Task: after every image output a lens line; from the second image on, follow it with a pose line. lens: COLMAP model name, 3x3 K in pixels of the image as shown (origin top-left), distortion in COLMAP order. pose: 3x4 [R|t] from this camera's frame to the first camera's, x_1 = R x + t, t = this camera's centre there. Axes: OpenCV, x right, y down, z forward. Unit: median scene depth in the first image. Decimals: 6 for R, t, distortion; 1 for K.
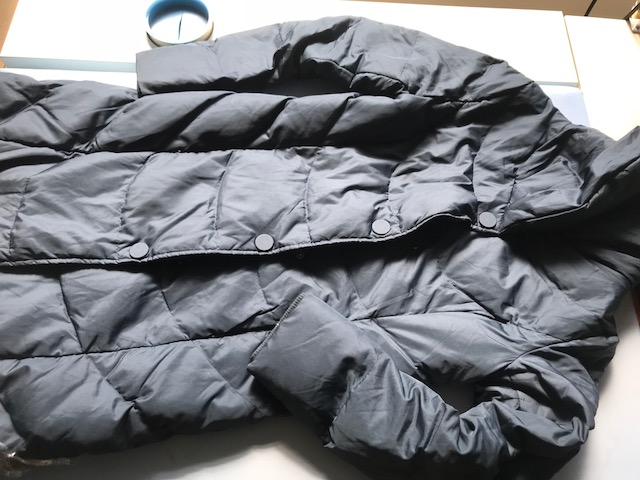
lens RADIAL K [[523.2, 0, 320.6], [0, 523.2, 240.5], [0, 0, 1]] dist [0.001142, 0.002288]
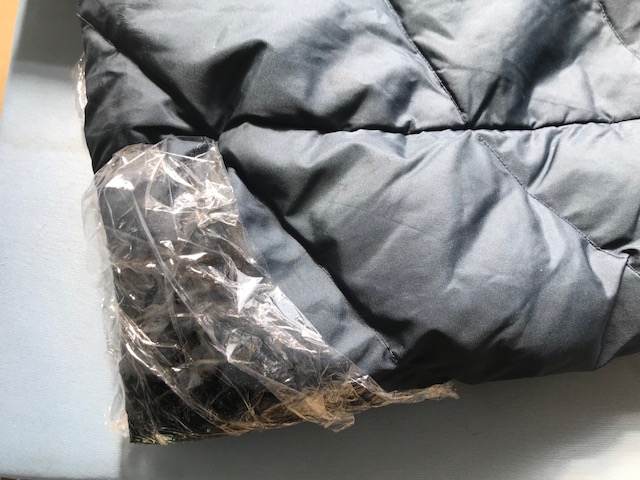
lens RADIAL K [[523.2, 0, 319.4], [0, 523.2, 239.7], [0, 0, 1]] dist [0.001142, 0.002288]
pose [[0.999207, 0.027982, -0.028327, -0.556585], [-0.021314, 0.976800, 0.213088, 0.219543], [0.033633, -0.212315, 0.976622, 0.611090]]
